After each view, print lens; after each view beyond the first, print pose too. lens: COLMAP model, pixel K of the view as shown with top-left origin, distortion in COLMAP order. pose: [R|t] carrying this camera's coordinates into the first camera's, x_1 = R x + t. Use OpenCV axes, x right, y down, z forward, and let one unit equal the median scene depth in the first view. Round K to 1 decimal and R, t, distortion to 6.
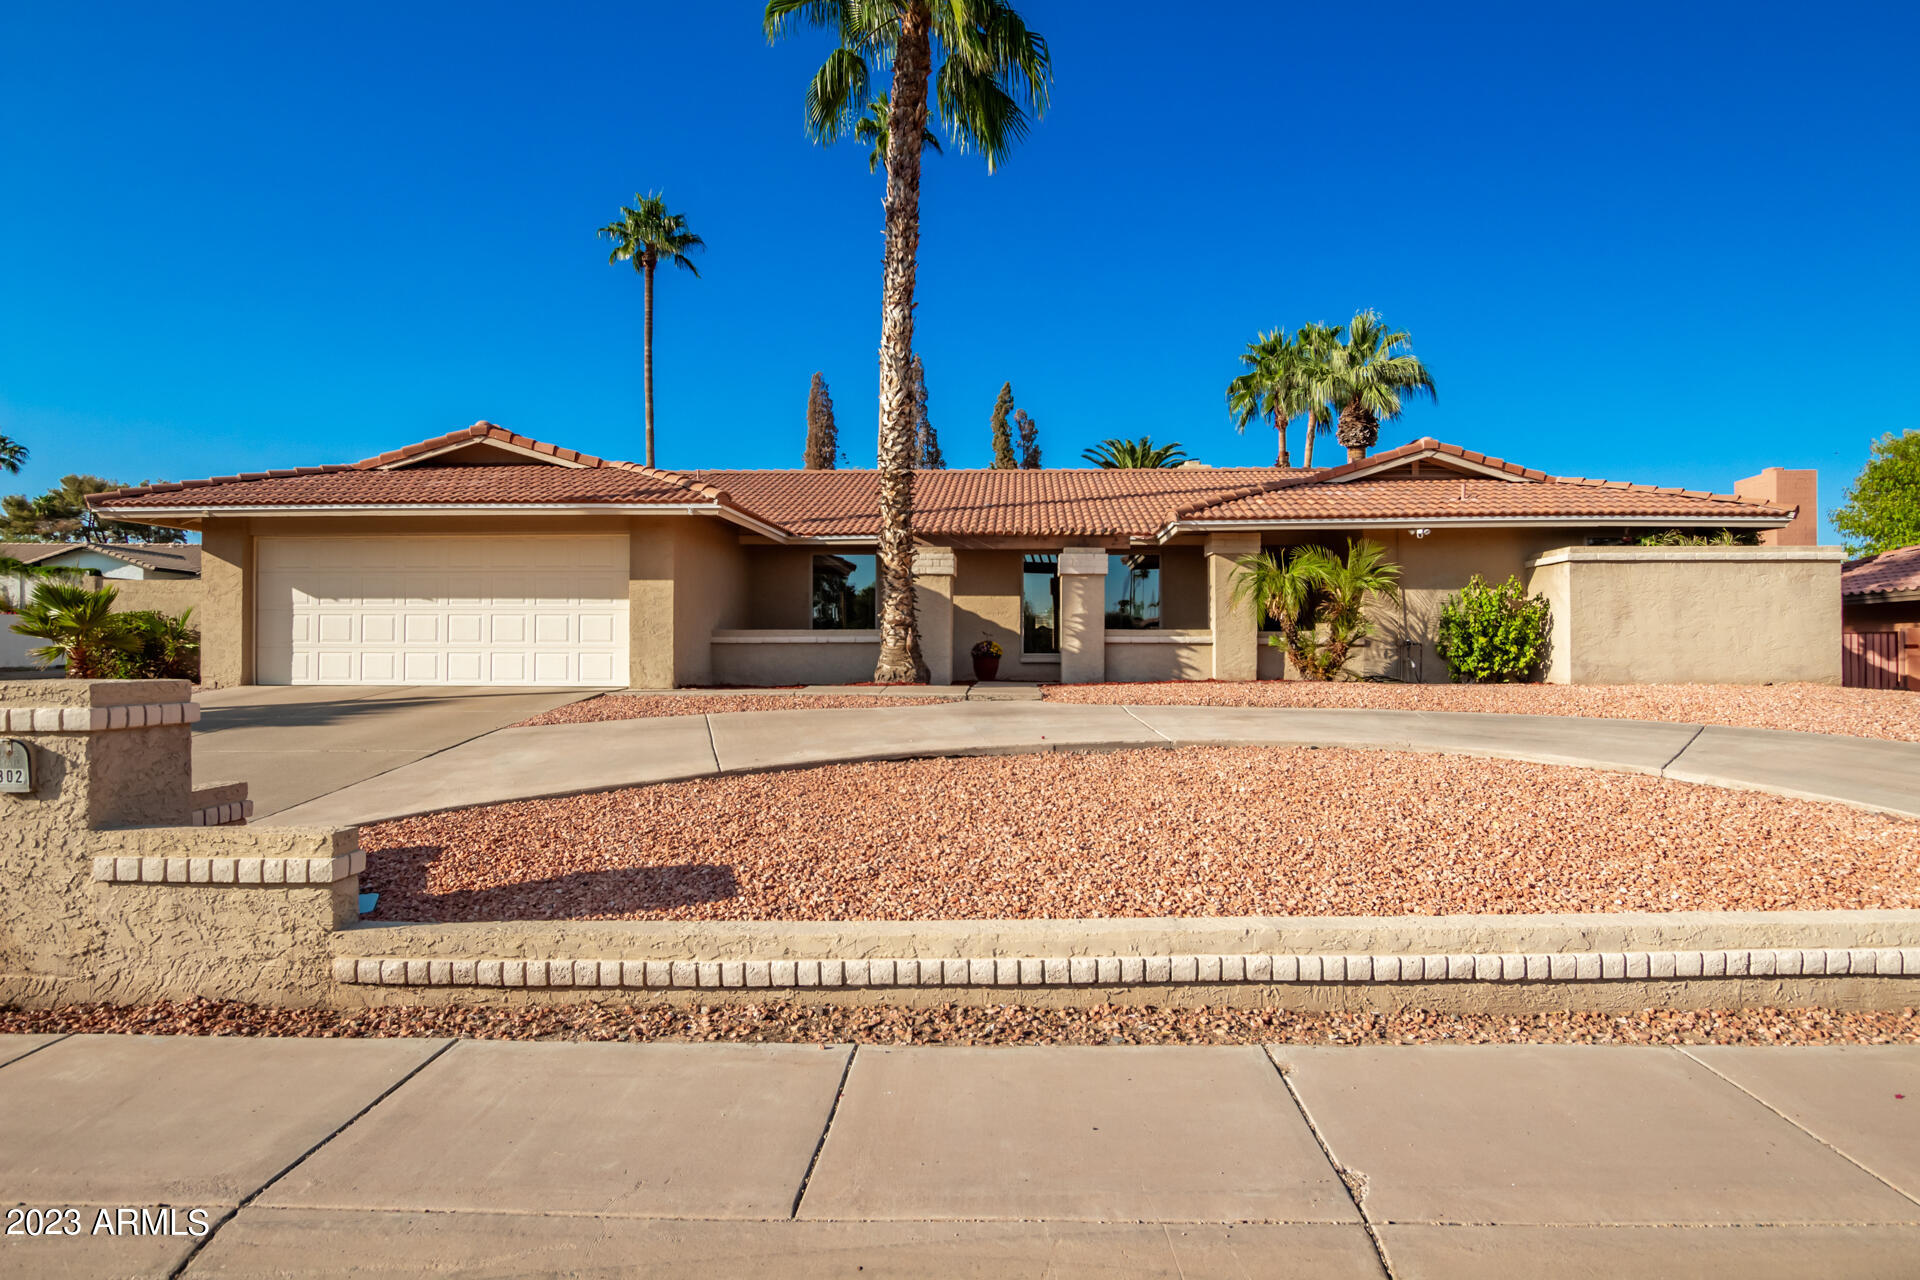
lens RADIAL K [[1093.6, 0, 966.2], [0, 1093.6, 652.4], [0, 0, 1]] dist [-0.018375, 0.002680]
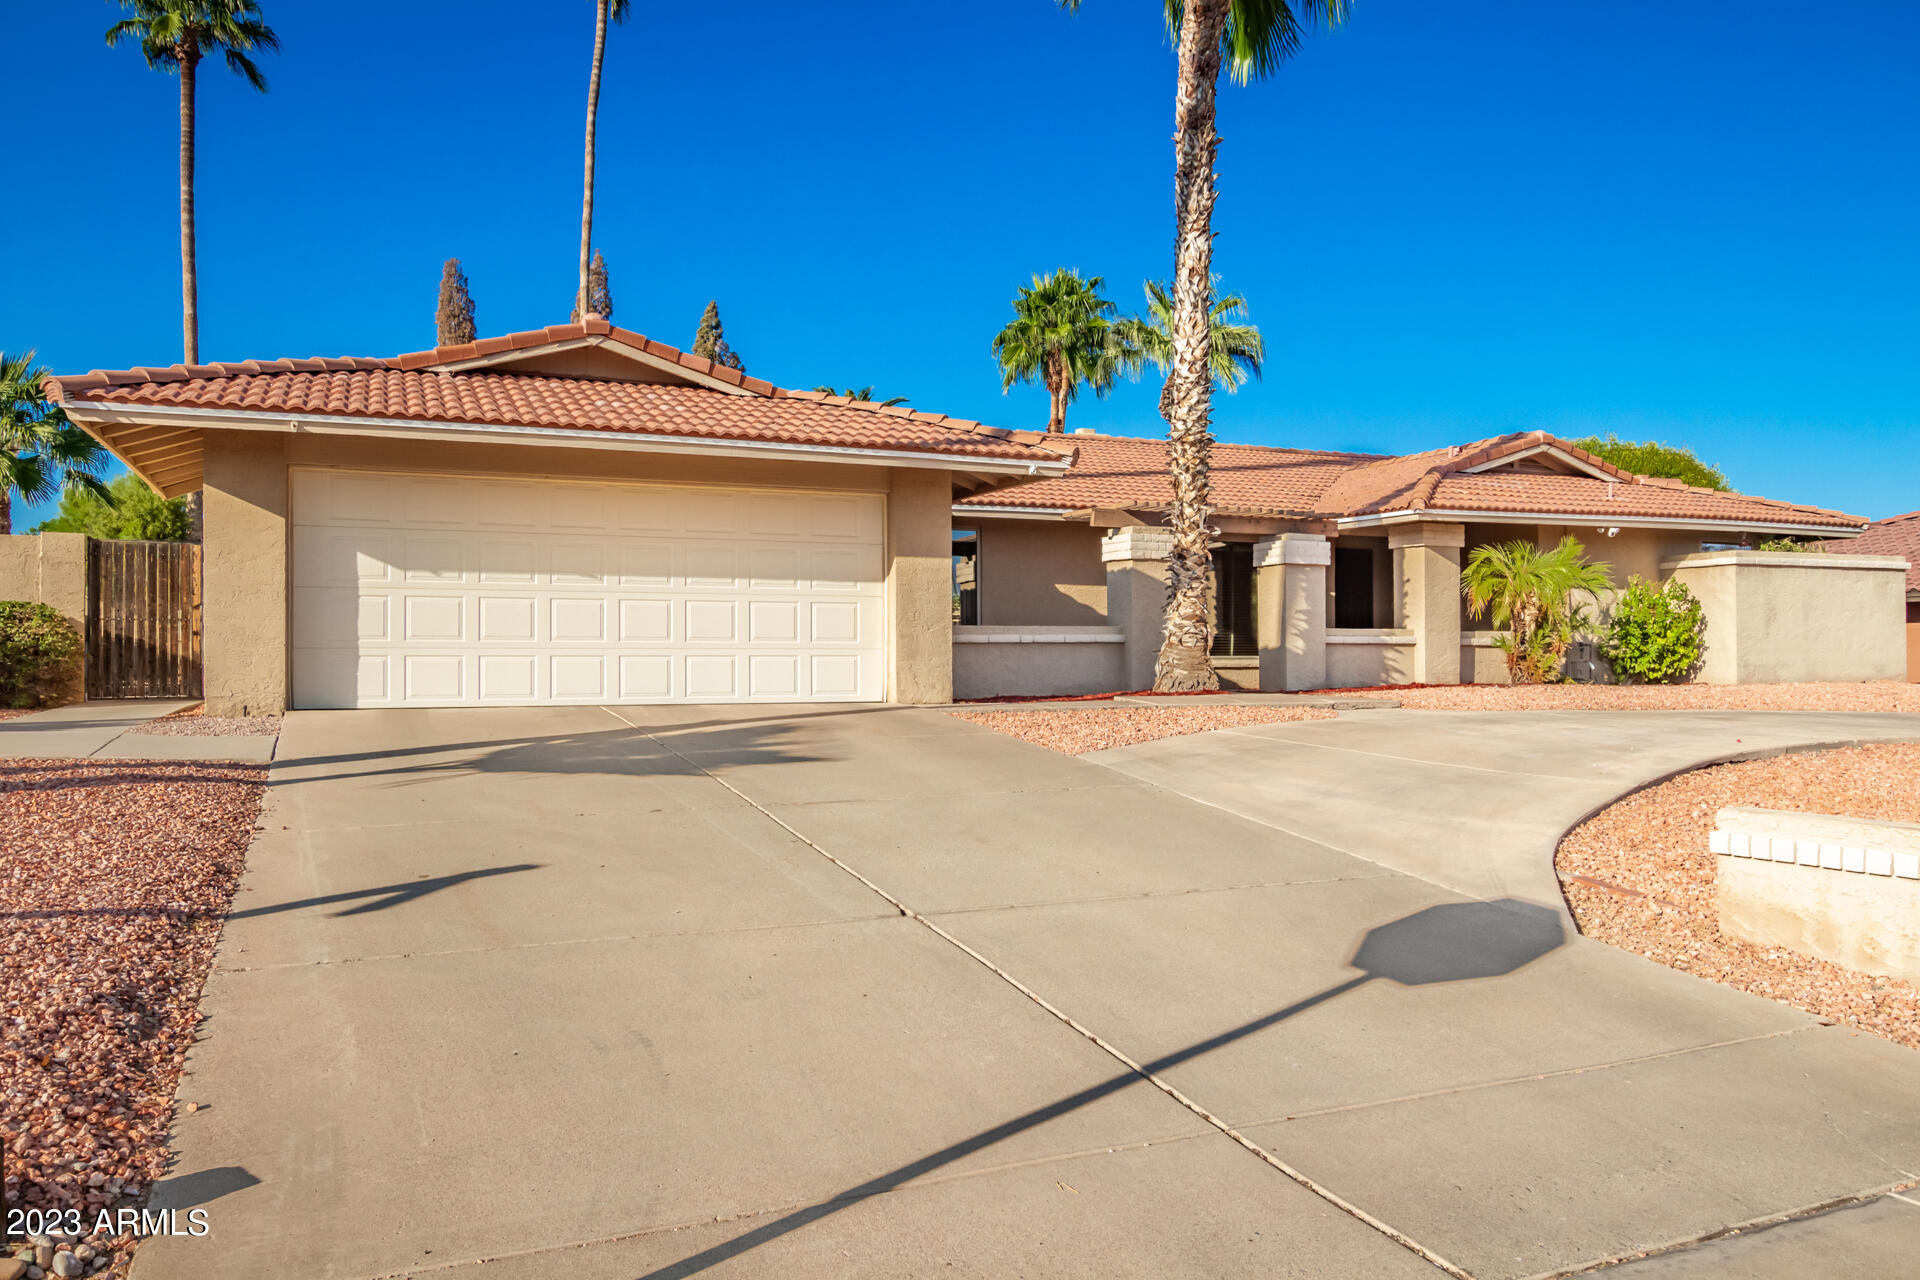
lens RADIAL K [[1423.9, 0, 940.8], [0, 1423.9, 647.9], [0, 0, 1]] dist [-0.002255, 0.008587]
pose [[0.896326, 0.000300, 0.443395, -0.688458], [0.002915, 0.999974, -0.006570, 0.001647], [-0.443386, 0.007182, 0.896302, 0.121513]]
